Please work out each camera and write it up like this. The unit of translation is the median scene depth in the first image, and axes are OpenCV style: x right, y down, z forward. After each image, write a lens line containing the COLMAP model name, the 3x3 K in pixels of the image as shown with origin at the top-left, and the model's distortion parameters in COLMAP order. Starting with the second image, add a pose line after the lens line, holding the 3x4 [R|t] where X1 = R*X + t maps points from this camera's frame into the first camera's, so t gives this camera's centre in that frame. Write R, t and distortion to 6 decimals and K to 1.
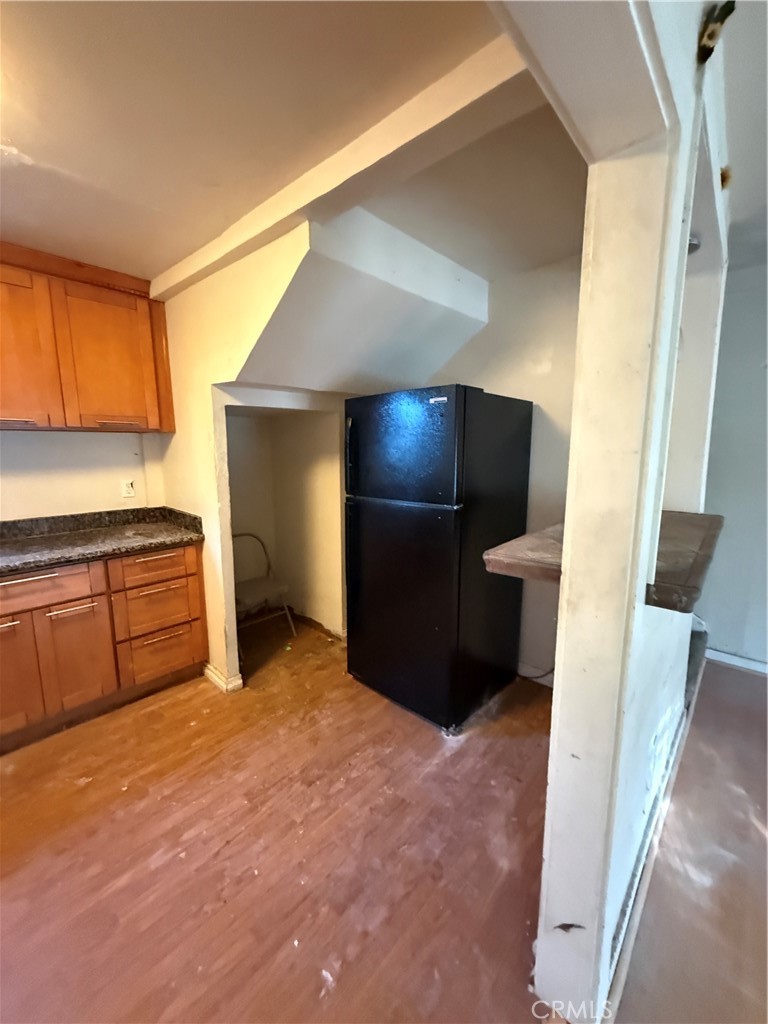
lens RADIAL K [[407.3, 0, 386.7], [0, 407.3, 507.8], [0, 0, 1]] dist [0.001710, -0.000150]
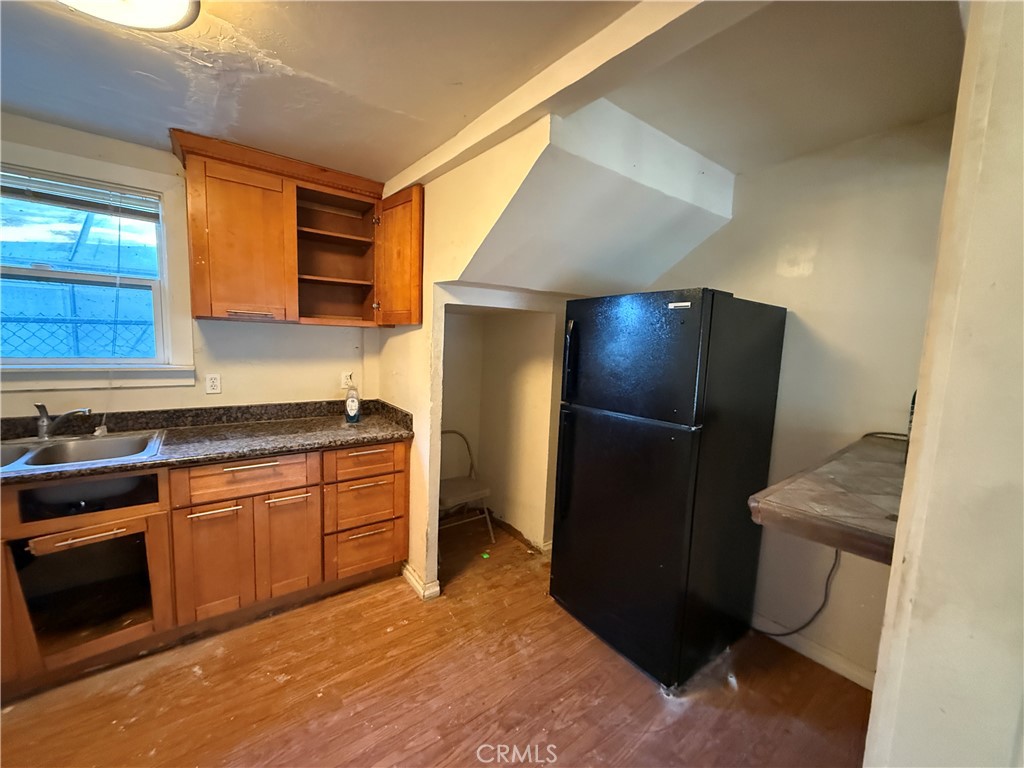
lens RADIAL K [[407.3, 0, 512.5], [0, 407.3, 382.6], [0, 0, 1]] dist [0.001710, -0.000150]
pose [[0.983589, 0.057901, -0.170878, -0.055844], [-0.066363, 0.996815, -0.044227, -0.028485], [0.167773, 0.054842, 0.984299, 0.066429]]
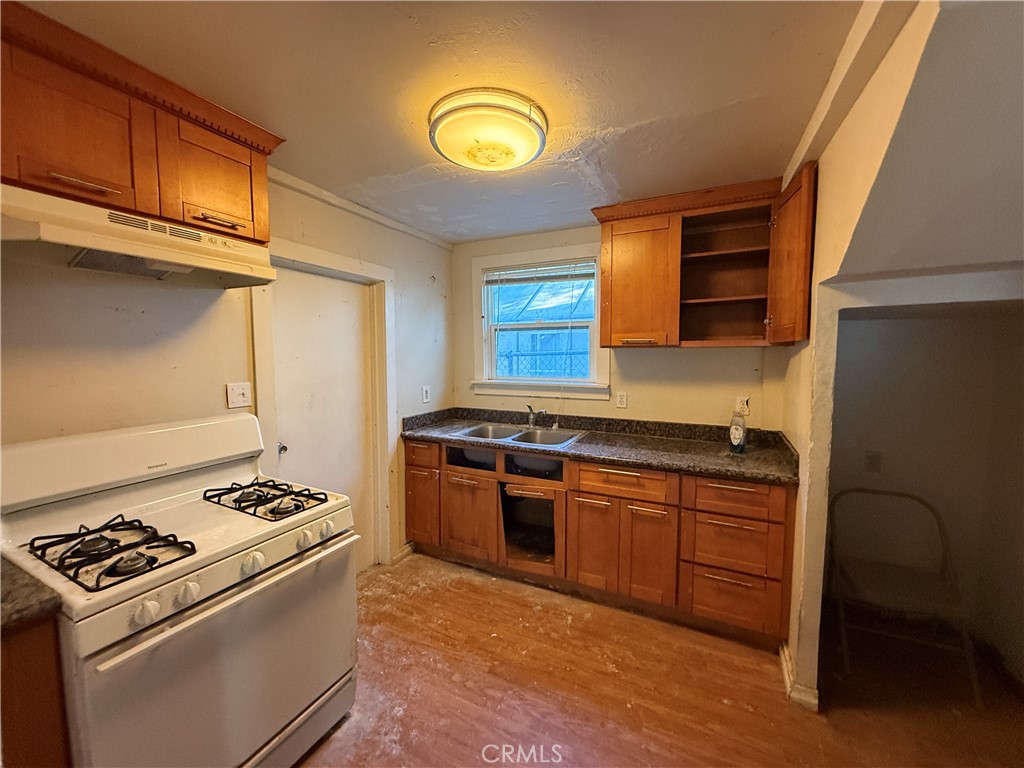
lens RADIAL K [[407.3, 0, 507.2], [0, 407.3, 382.8], [0, 0, 1]] dist [0.001710, -0.000150]
pose [[0.277911, 0.069692, -0.958075, 0.135262], [-0.143281, 0.989215, 0.030395, -0.061884], [0.949861, 0.128827, 0.284899, 0.258018]]
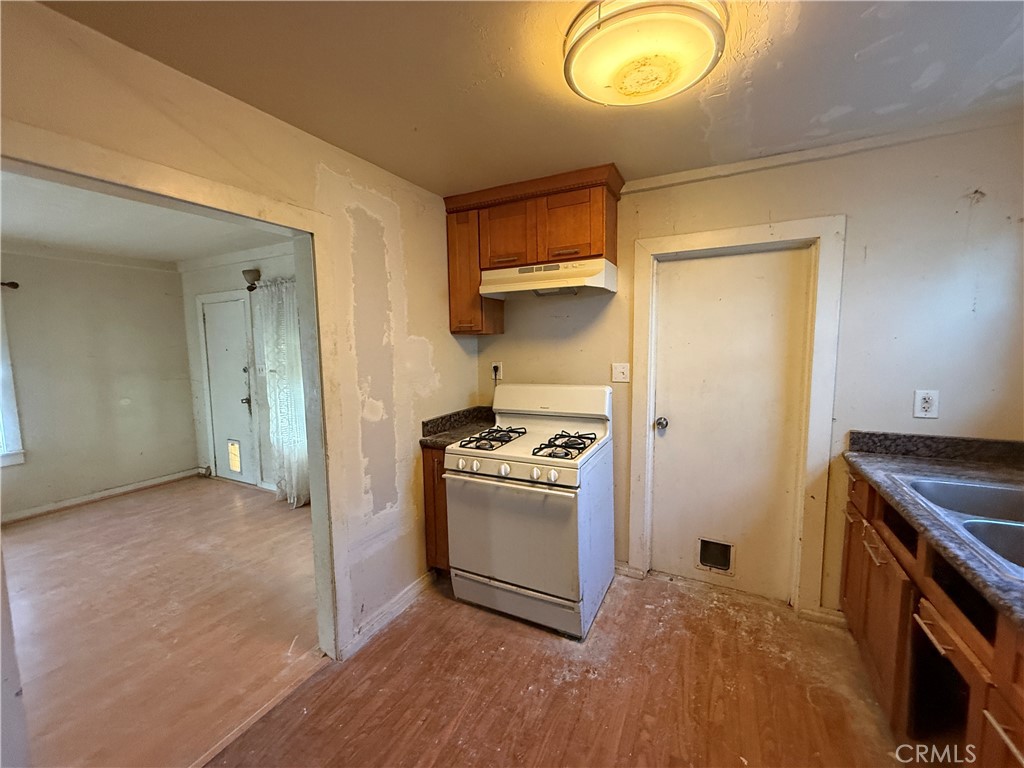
lens RADIAL K [[407.3, 0, 511.6], [0, 407.3, 383.2], [0, 0, 1]] dist [0.001710, -0.000150]
pose [[-0.962554, 0.046402, -0.267089, -0.233859], [-0.020118, 0.970298, 0.241076, -0.159490], [0.270342, 0.237422, -0.933030, 0.900419]]
